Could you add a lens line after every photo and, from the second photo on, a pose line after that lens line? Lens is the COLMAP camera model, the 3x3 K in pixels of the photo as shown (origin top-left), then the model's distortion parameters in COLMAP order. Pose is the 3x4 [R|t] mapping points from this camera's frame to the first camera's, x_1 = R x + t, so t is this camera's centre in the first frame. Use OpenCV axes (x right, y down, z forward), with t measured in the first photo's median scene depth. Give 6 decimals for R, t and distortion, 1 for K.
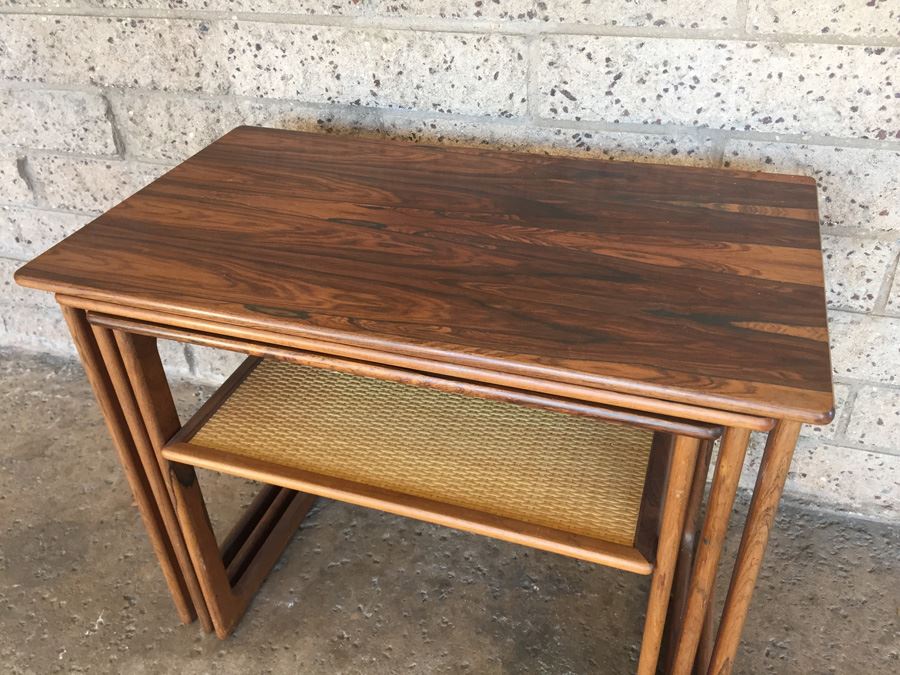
lens RADIAL K [[773.6, 0, 446.1], [0, 773.6, 336.3], [0, 0, 1]] dist [0.089814, -0.133057]
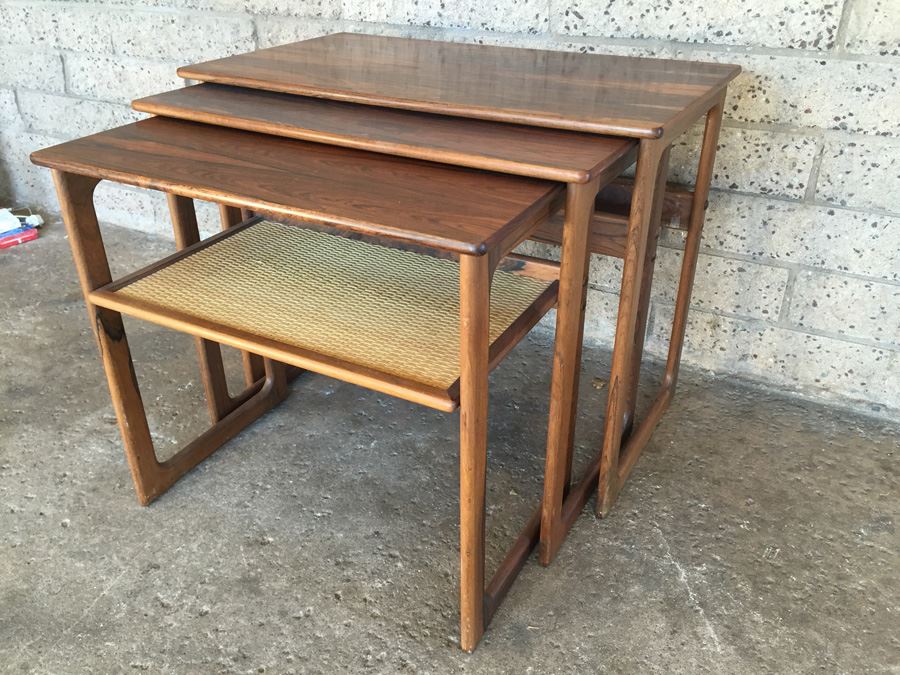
lens RADIAL K [[773.6, 0, 446.2], [0, 773.6, 338.0], [0, 0, 1]] dist [0.089814, -0.133057]
pose [[0.981972, 0.121045, -0.145183, 0.180418], [-0.134624, 0.987014, -0.087640, 0.354292], [0.132690, 0.105605, 0.985516, -0.272939]]
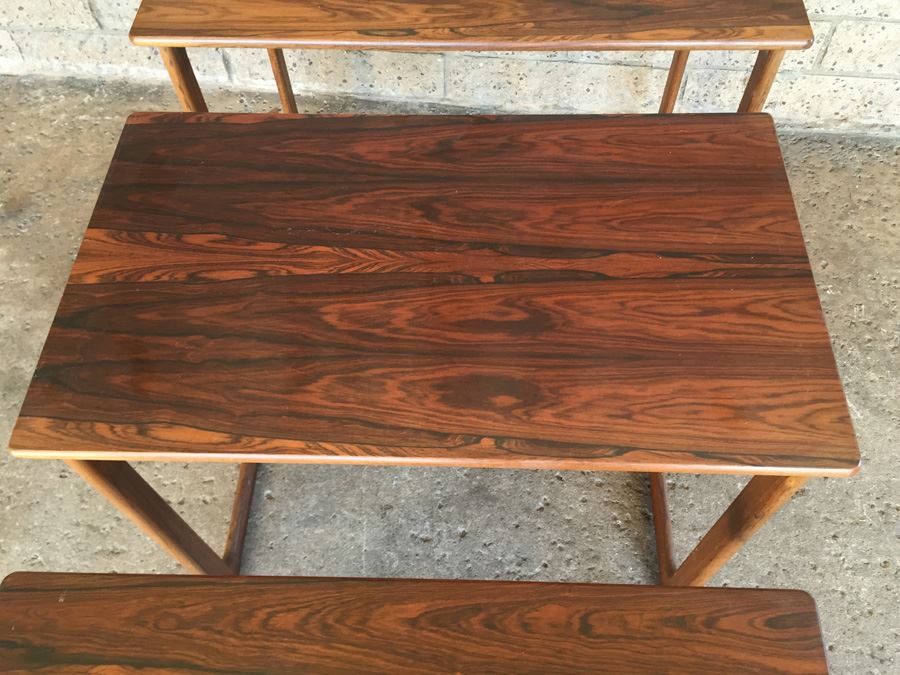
lens RADIAL K [[773.6, 0, 445.8], [0, 773.6, 338.2], [0, 0, 1]] dist [0.089814, -0.133057]
pose [[0.981473, -0.156843, 0.110050, -0.299789], [0.102403, 0.914857, 0.390576, -0.026665], [-0.161939, -0.372071, 0.913969, -0.219331]]
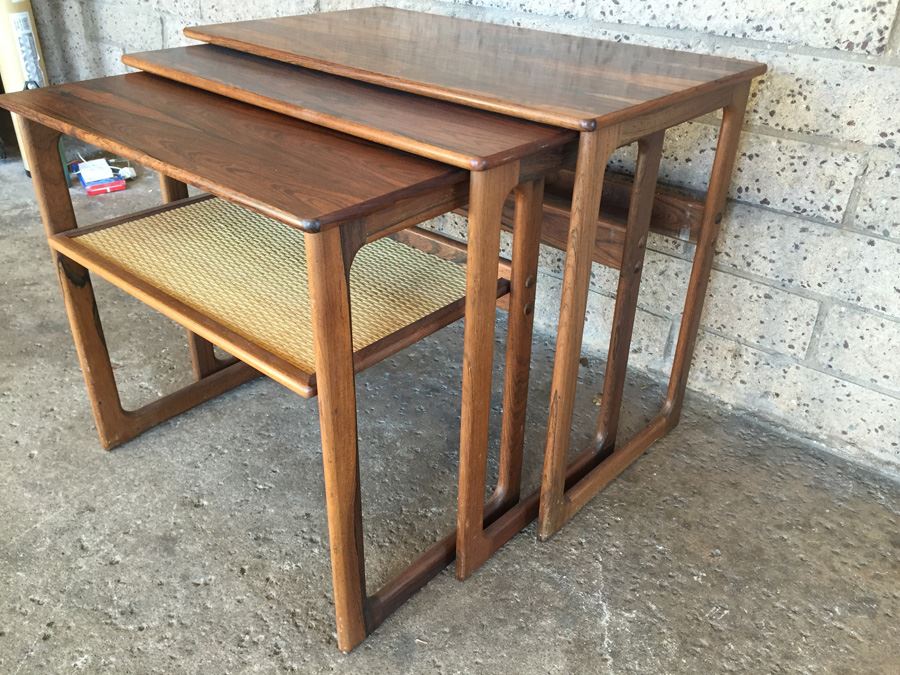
lens RADIAL K [[773.6, 0, 446.3], [0, 773.6, 337.3], [0, 0, 1]] dist [0.089814, -0.133057]
pose [[0.915310, 0.249581, -0.316097, 0.402125], [-0.276494, 0.960071, -0.042590, 0.302645], [0.292846, 0.126382, 0.947770, -0.172014]]
